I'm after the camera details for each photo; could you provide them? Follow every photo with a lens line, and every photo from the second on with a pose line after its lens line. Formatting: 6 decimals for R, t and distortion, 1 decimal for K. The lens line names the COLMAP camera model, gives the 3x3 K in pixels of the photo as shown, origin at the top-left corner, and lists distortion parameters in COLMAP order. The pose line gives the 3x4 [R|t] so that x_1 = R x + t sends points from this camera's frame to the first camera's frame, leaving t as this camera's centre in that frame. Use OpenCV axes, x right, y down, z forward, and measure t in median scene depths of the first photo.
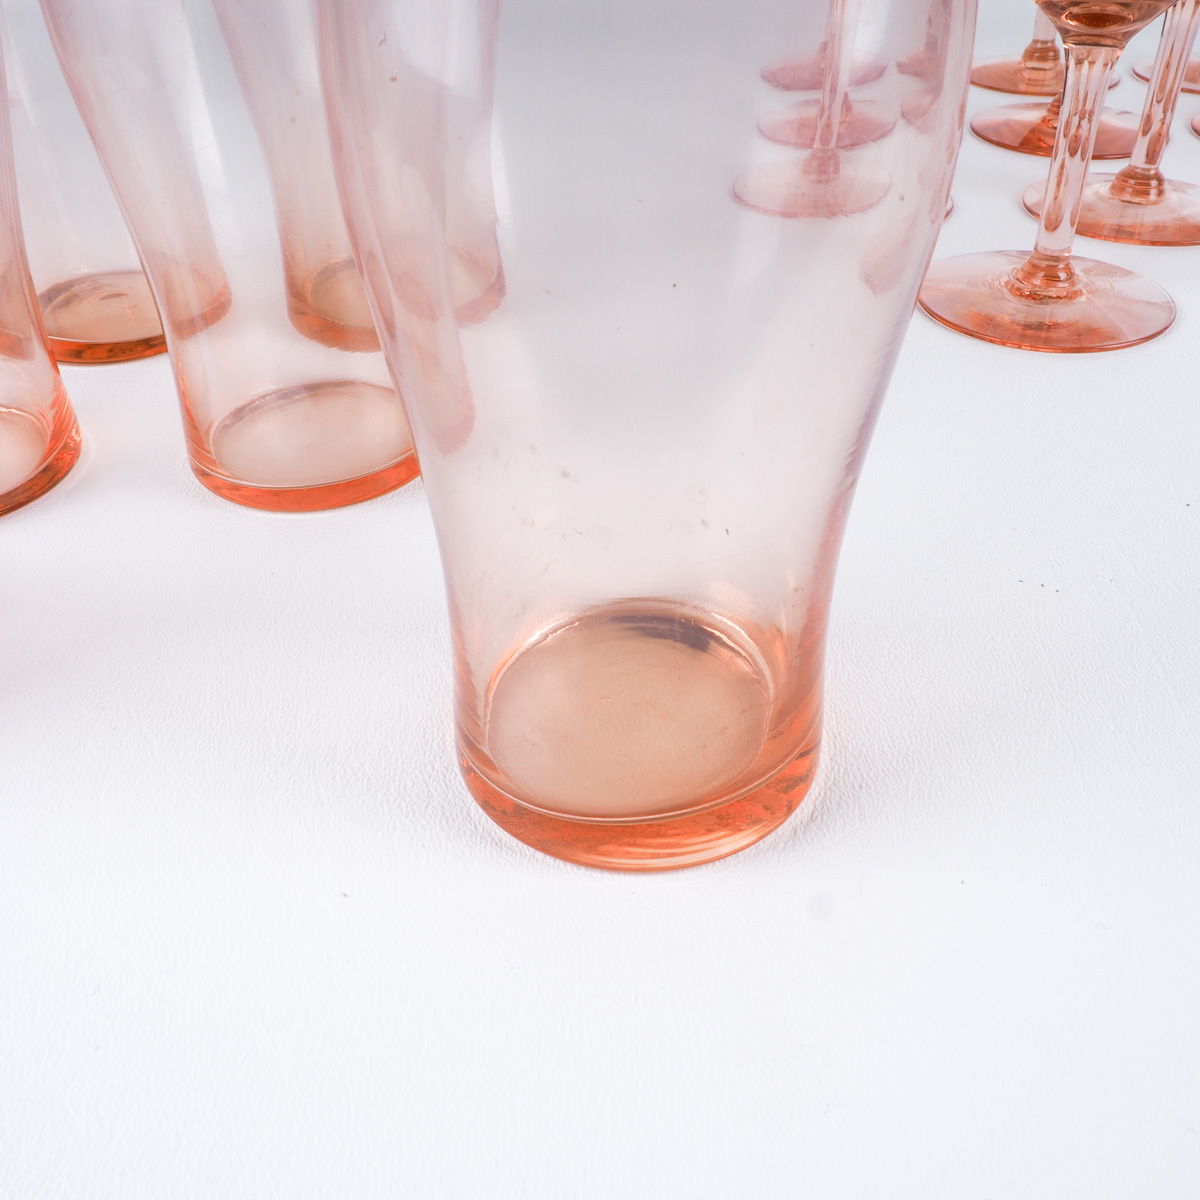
lens RADIAL K [[1283.0, 0, 600.0], [0, 1283.0, 571.3], [0, 0, 1]] dist [-0.065230, 0.136780]
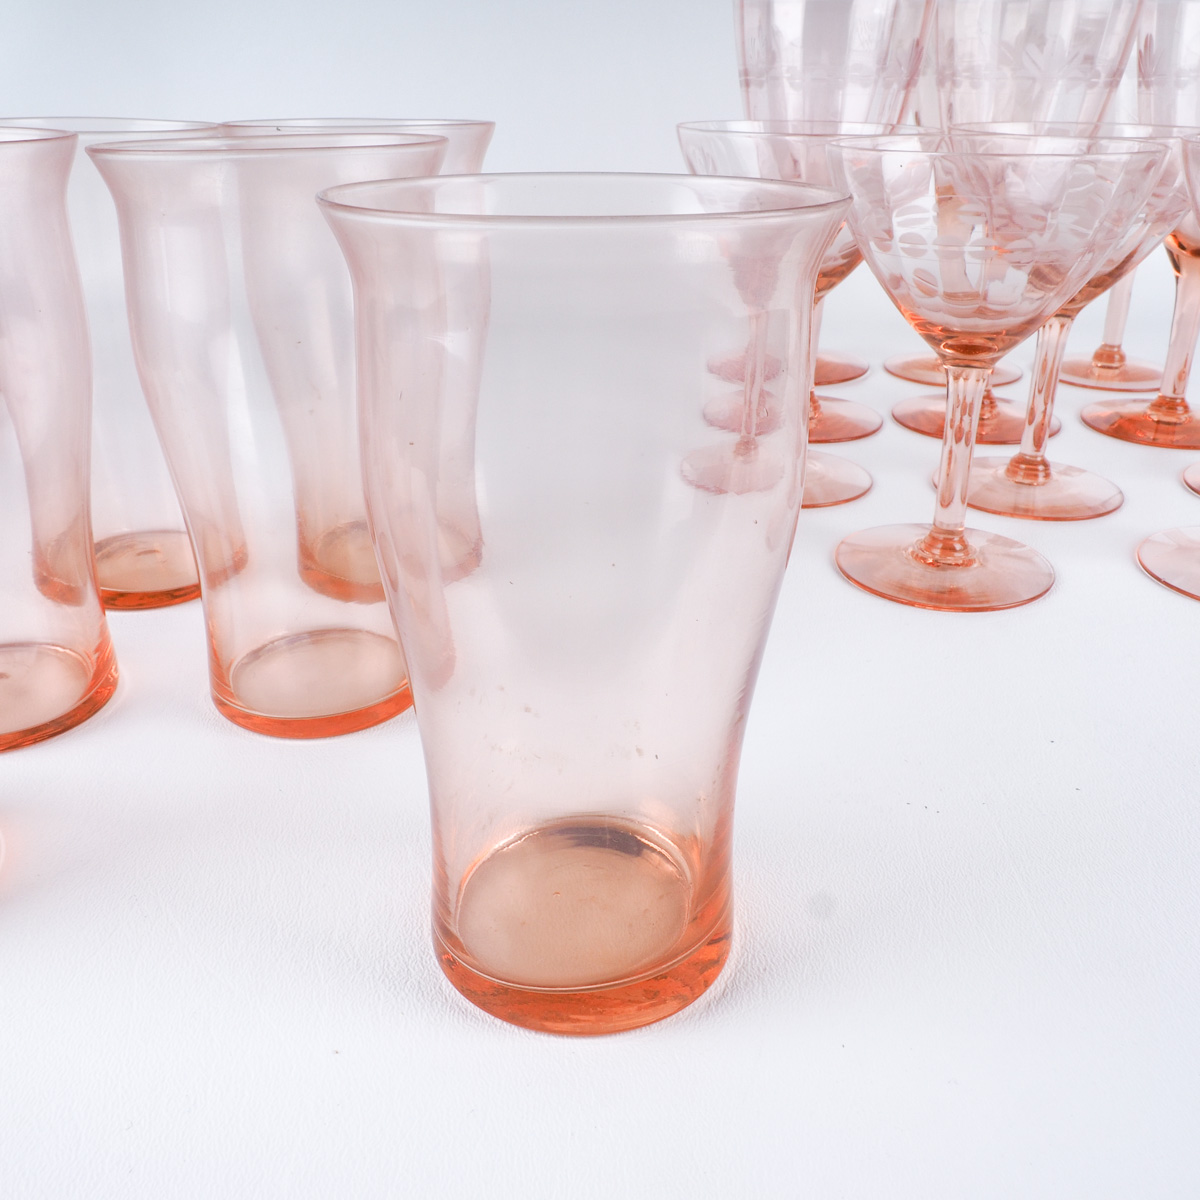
lens RADIAL K [[1283.0, 0, 600.0], [0, 1283.0, 571.3], [0, 0, 1]] dist [-0.065230, 0.136780]
pose [[0.999768, 0.014512, 0.015907, 0.018116], [-0.011284, 0.982310, -0.186922, 0.020105], [-0.018338, 0.186699, 0.982246, -0.204363]]
